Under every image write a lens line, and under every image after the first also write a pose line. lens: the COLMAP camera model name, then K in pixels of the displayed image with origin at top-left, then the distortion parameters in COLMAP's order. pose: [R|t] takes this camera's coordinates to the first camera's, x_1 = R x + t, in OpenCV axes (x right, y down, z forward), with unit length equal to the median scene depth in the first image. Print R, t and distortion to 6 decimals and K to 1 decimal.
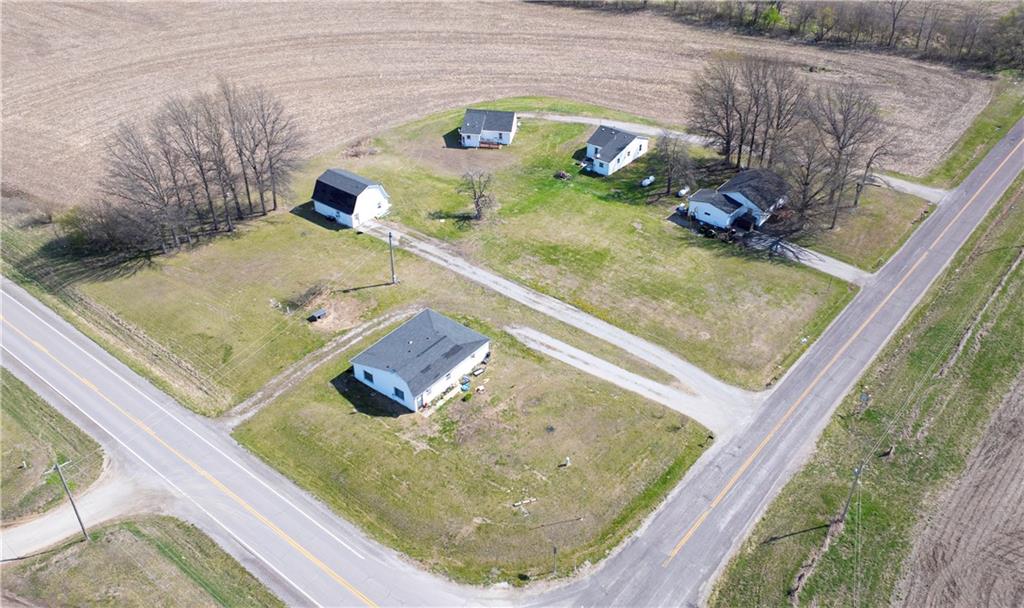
lens RADIAL K [[853.0, 0, 506.1], [0, 853.0, 300.1], [0, 0, 1]] dist [-0.004363, -0.035853]
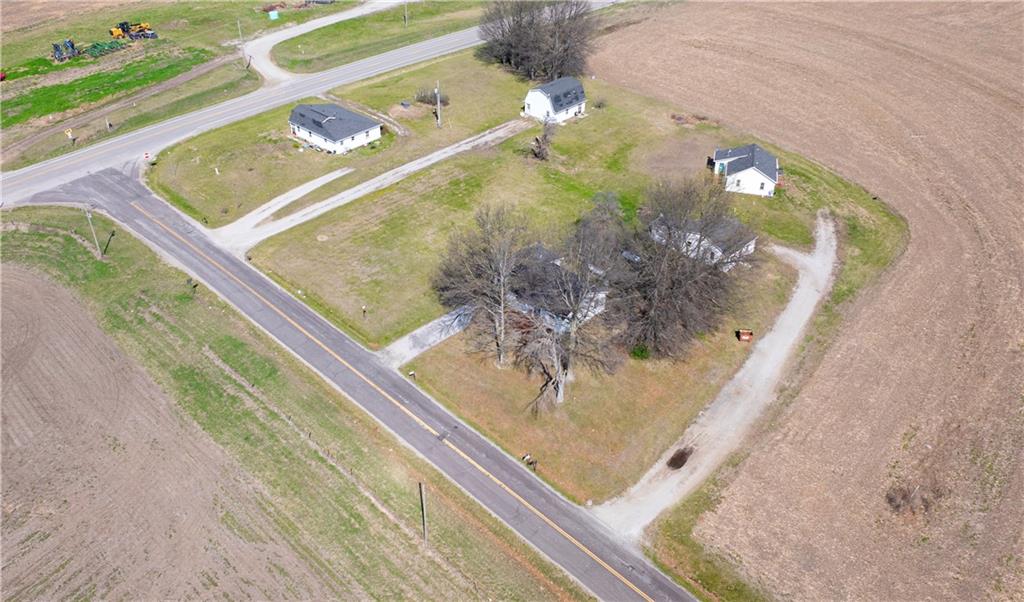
lens RADIAL K [[878.0, 0, 495.8], [0, 878.0, 301.1], [0, 0, 1]] dist [-0.009034, -0.019369]
pose [[-0.087888, 0.569736, -0.817115, 1.077061], [-0.573940, 0.641485, 0.509009, -0.562282], [0.814168, 0.513710, 0.270615, 0.801207]]
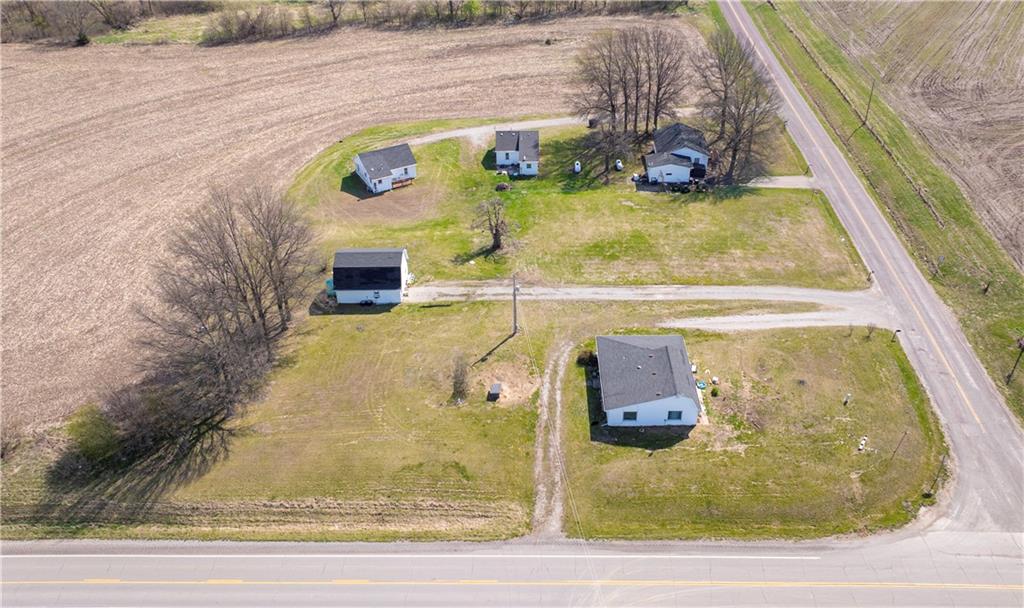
lens RADIAL K [[853.0, 0, 506.1], [0, 853.0, 300.1], [0, 0, 1]] dist [-0.004363, -0.035853]
pose [[0.797022, -0.359247, 0.485487, -0.551184], [0.365112, 0.926936, 0.086505, -0.130519], [-0.481092, 0.108311, 0.869953, 0.181508]]
